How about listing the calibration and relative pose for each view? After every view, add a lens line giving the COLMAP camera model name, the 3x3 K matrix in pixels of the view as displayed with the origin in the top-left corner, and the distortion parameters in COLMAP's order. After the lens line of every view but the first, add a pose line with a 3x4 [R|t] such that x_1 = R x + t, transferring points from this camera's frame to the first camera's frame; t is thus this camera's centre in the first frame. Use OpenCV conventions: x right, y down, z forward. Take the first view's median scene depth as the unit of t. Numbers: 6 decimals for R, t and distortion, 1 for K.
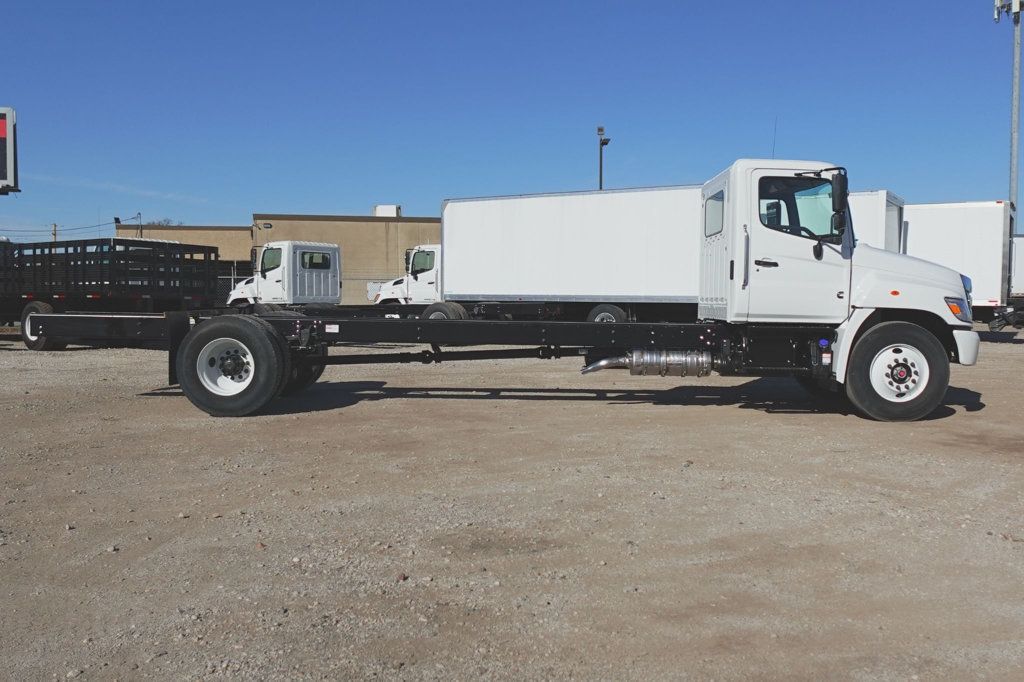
lens RADIAL K [[962.3, 0, 512.0], [0, 962.3, 341.0], [0, 0, 1]] dist [-0.003185, 0.009141]
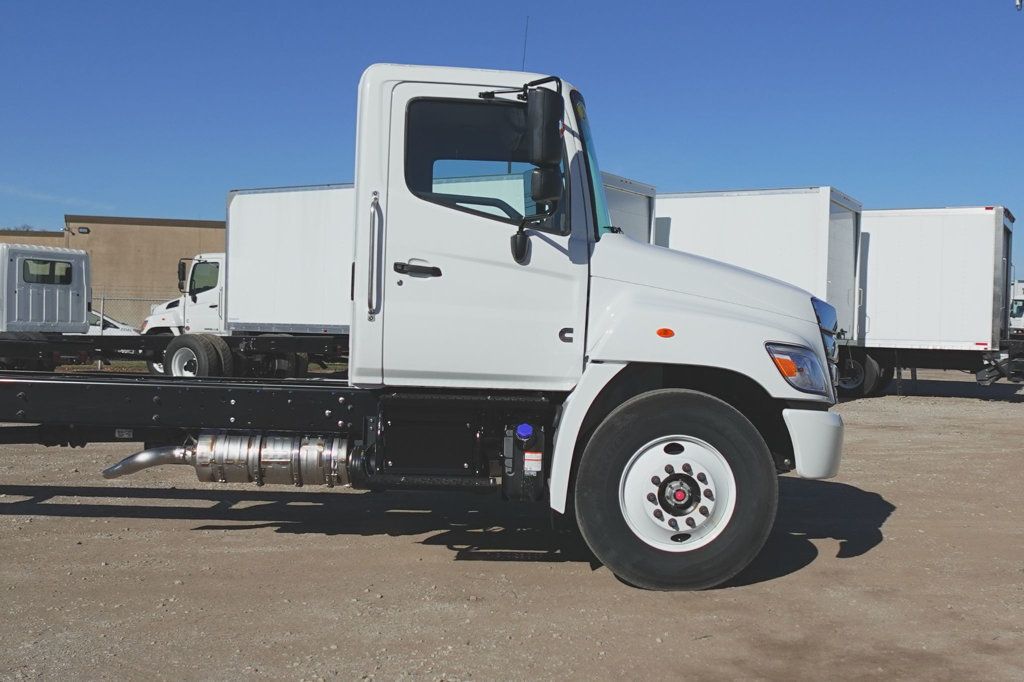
lens RADIAL K [[1125.4, 0, 512.0], [0, 1125.4, 341.0], [0, 0, 1]] dist [-0.000581, 0.010591]
pose [[0.999237, 0.015517, 0.035848, 0.290236], [-0.014298, 0.999319, -0.034013, -0.024106], [-0.036351, 0.033474, 0.998778, 0.411888]]
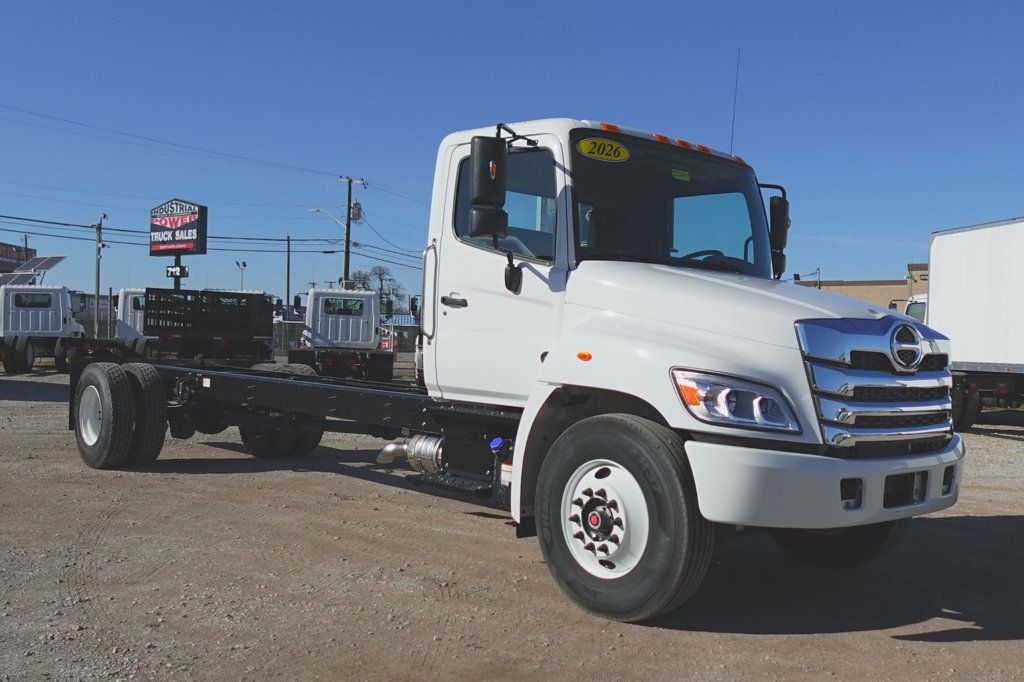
lens RADIAL K [[1026.2, 0, 512.0], [0, 1026.2, 341.0], [0, 0, 1]] dist [0.003077, 0.011251]
pose [[0.688101, 0.014551, -0.725469, 0.740034], [-0.061732, 0.997348, -0.038549, -0.033910], [0.722984, 0.071310, 0.687175, 0.587749]]
